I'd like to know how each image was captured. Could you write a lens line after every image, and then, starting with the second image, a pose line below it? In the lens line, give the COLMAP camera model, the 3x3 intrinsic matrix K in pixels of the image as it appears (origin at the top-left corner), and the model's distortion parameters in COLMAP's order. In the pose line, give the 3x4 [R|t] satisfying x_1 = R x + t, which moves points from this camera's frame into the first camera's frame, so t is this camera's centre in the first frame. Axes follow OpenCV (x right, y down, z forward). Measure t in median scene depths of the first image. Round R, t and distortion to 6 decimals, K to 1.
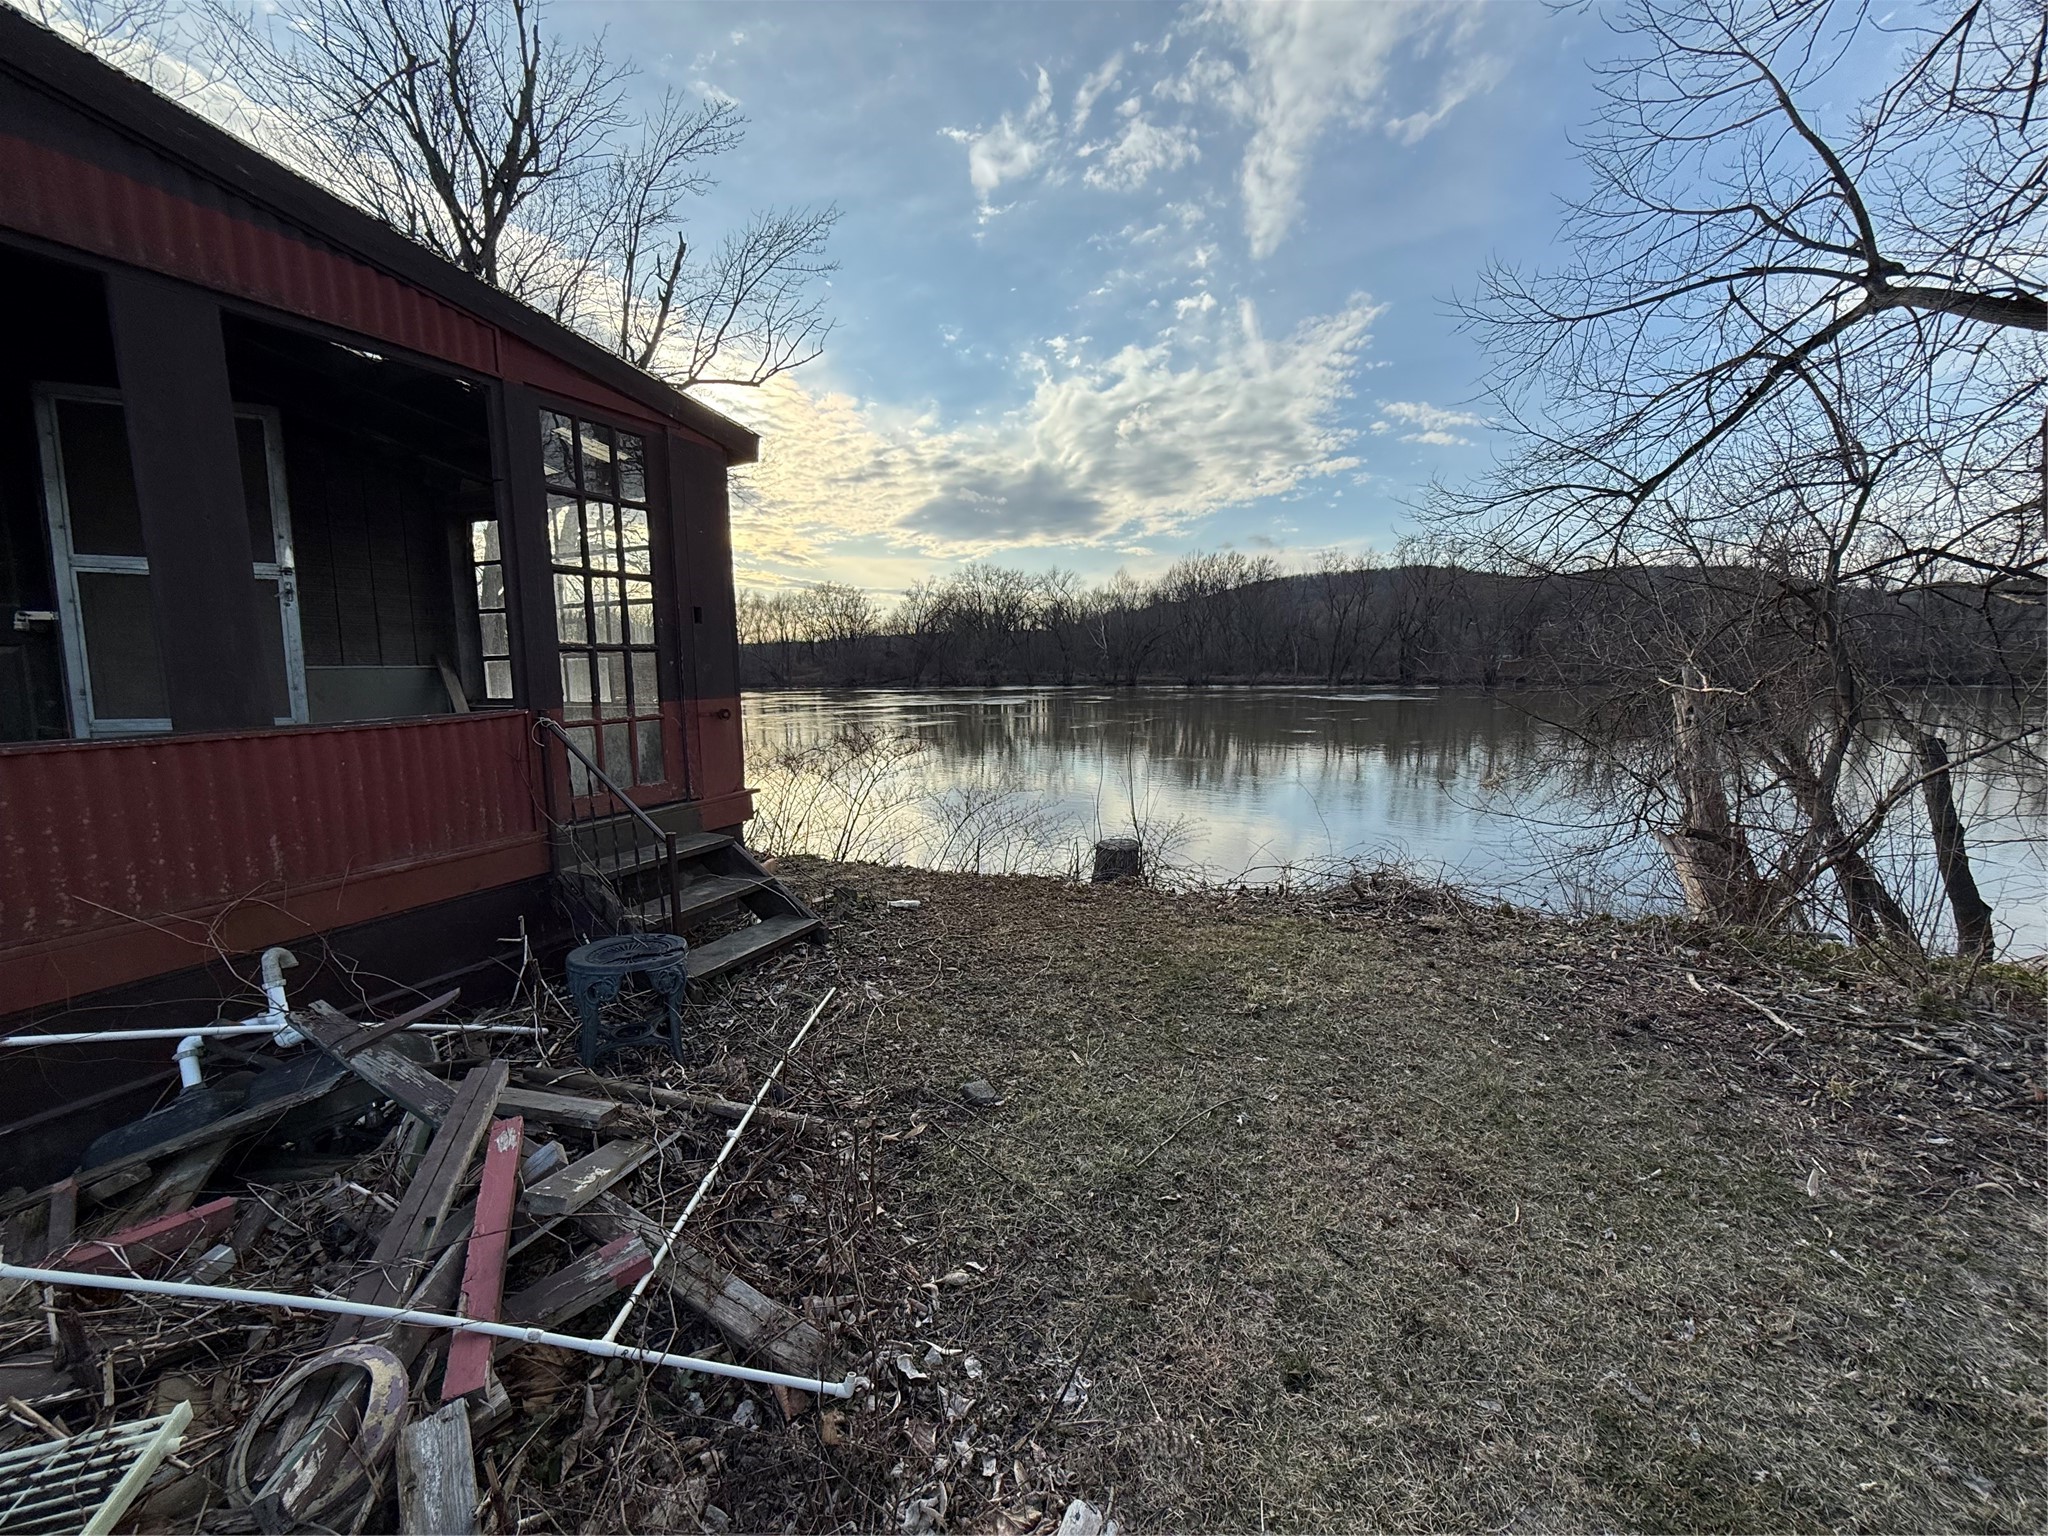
lens RADIAL K [[808.7, 0, 1028.7], [0, 808.7, 765.7], [0, 0, 1]] dist [0.000411, -0.000257]
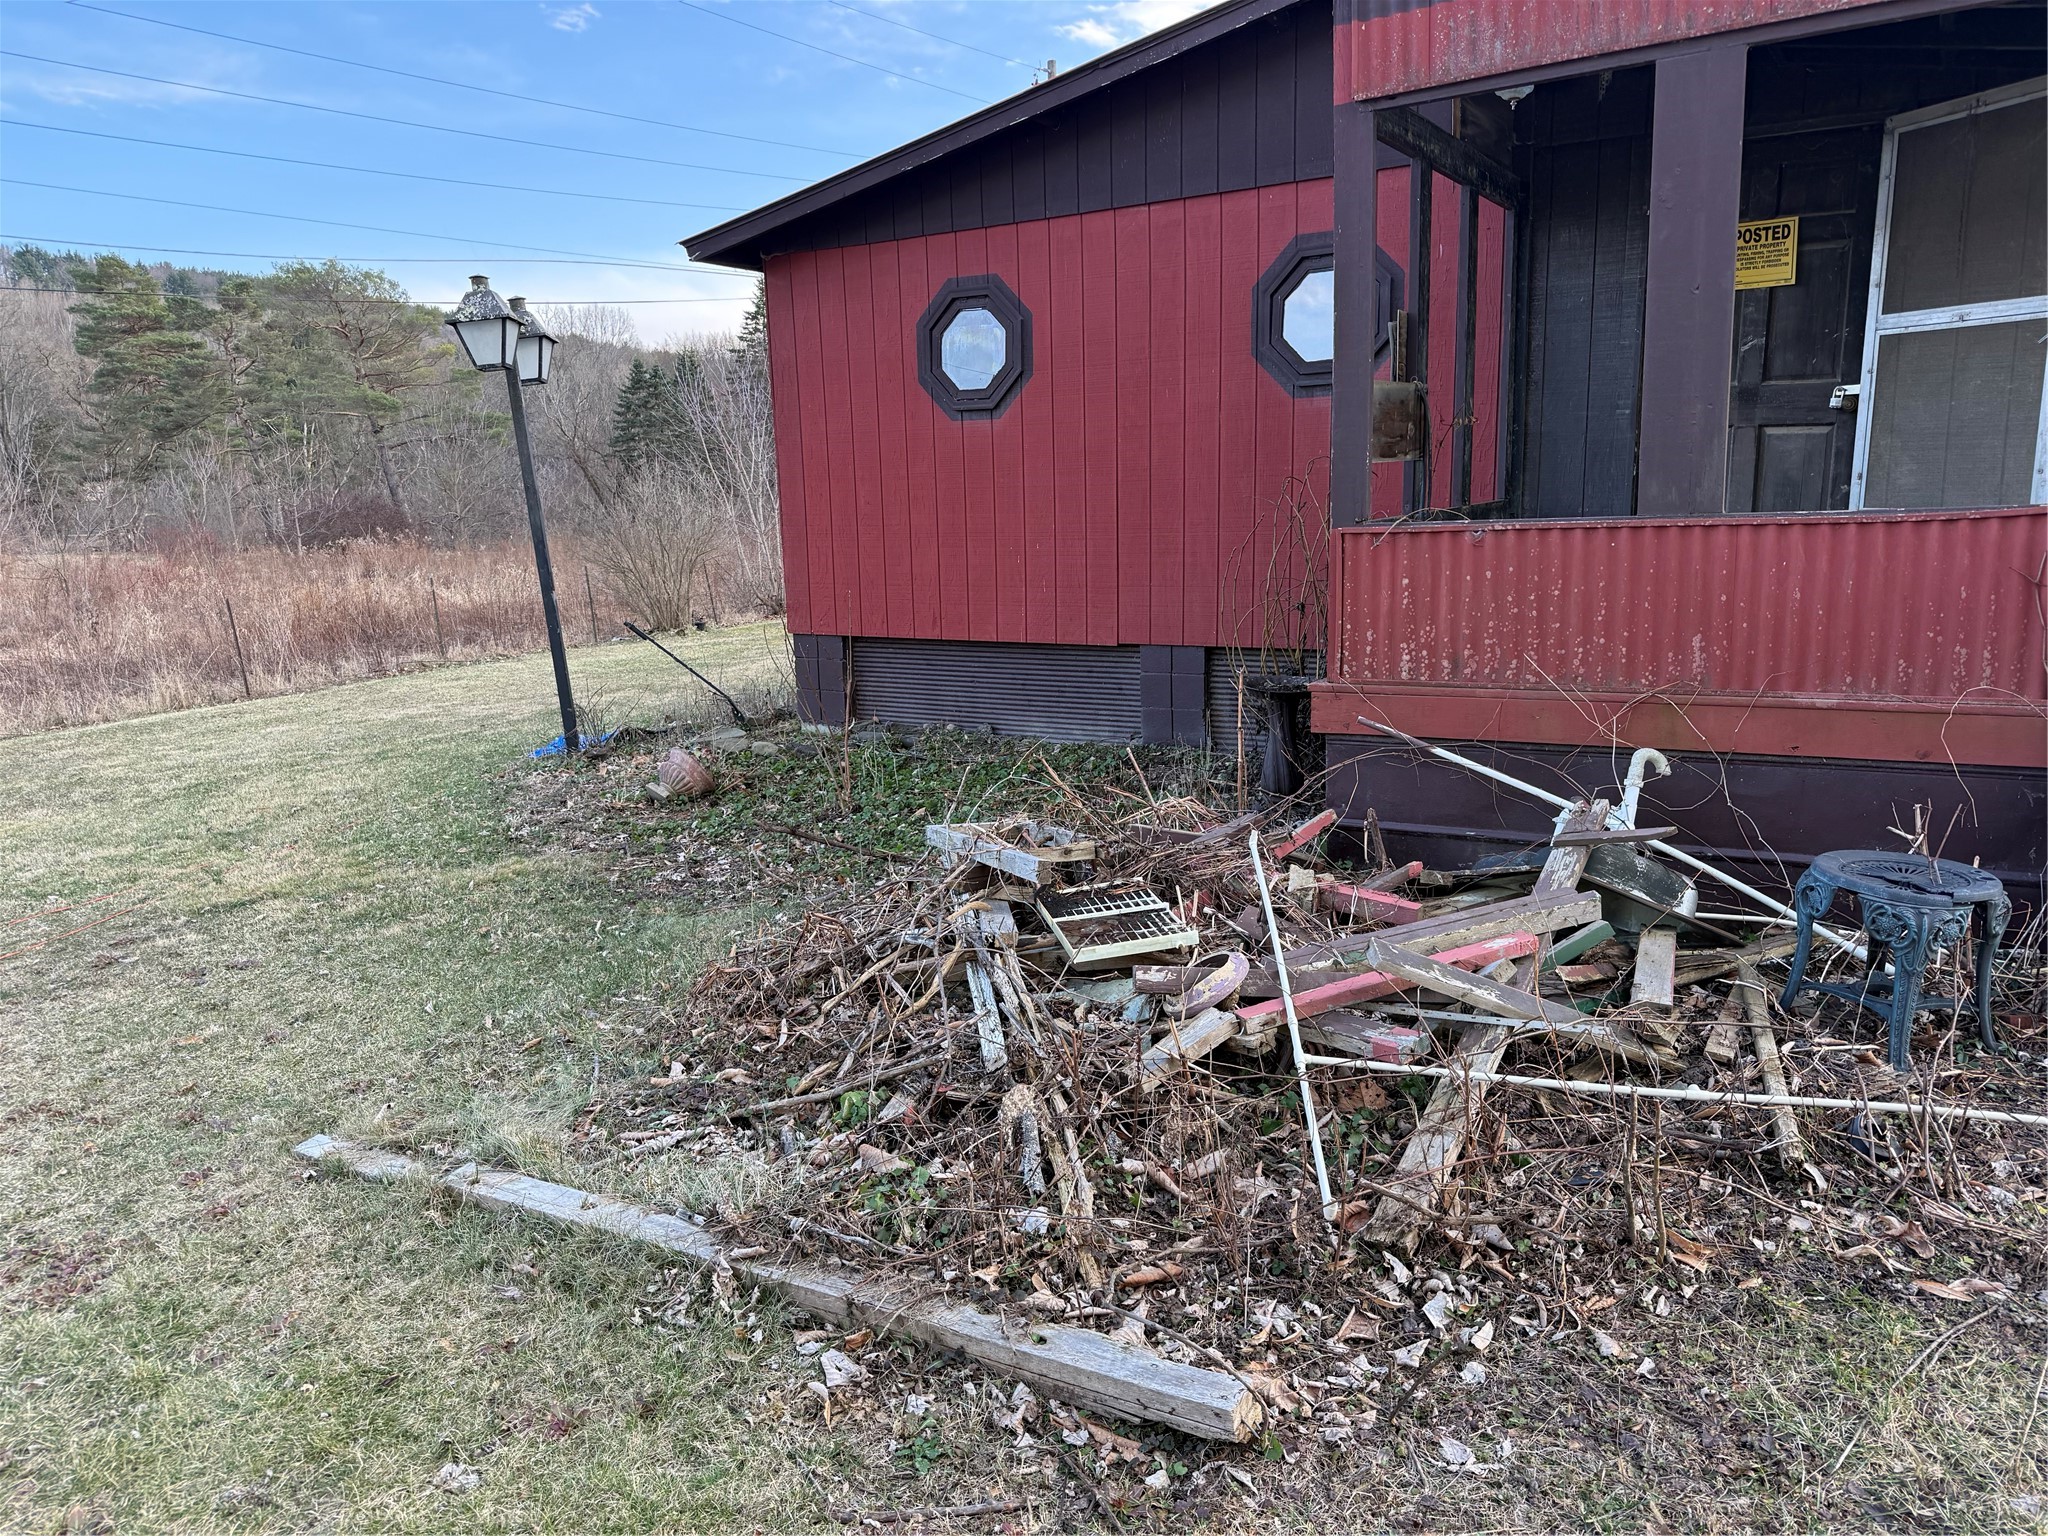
lens RADIAL K [[1427.9, 0, 1024.0], [0, 1427.9, 768.0], [0, 0, 1]] dist [0.112343, -0.159769]
pose [[-0.119345, 0.197566, -0.972998, 0.600288], [-0.094356, 0.973309, 0.209203, -0.029774], [0.988359, 0.116775, -0.097518, 0.321545]]
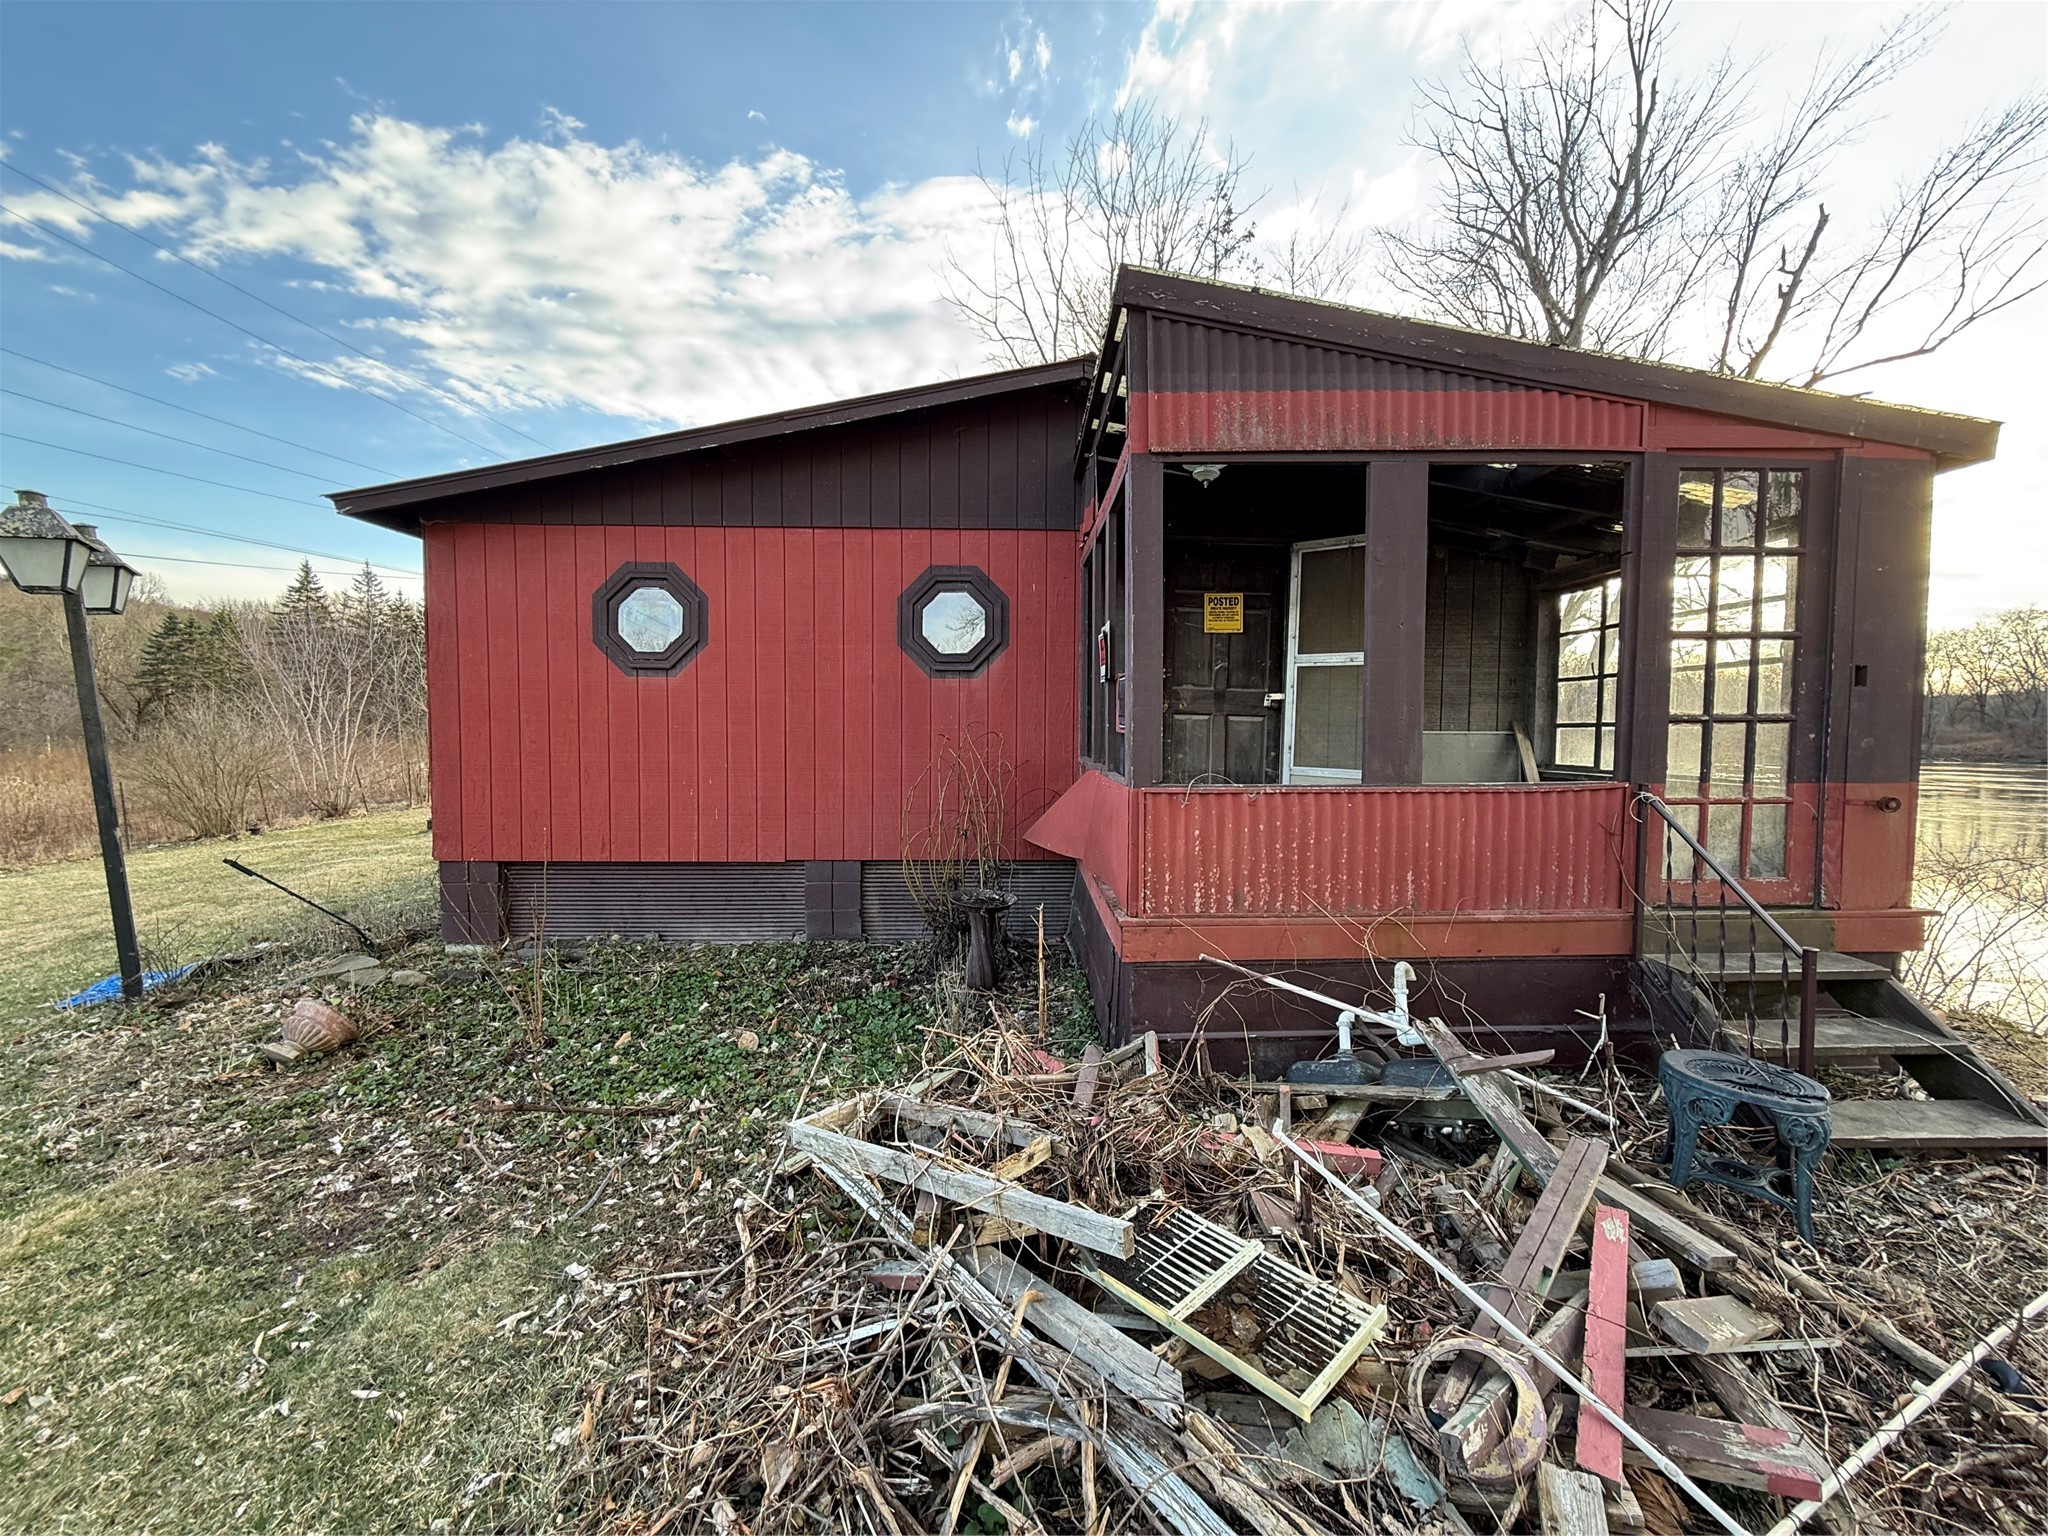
lens RADIAL K [[808.7, 0, 1028.7], [0, 808.7, 765.7], [0, 0, 1]] dist [0.000411, -0.000257]
pose [[0.430759, 0.054078, -0.900845, -0.056646], [-0.120524, 0.992708, 0.001961, -0.004881], [0.894383, 0.107729, 0.434136, -0.062923]]
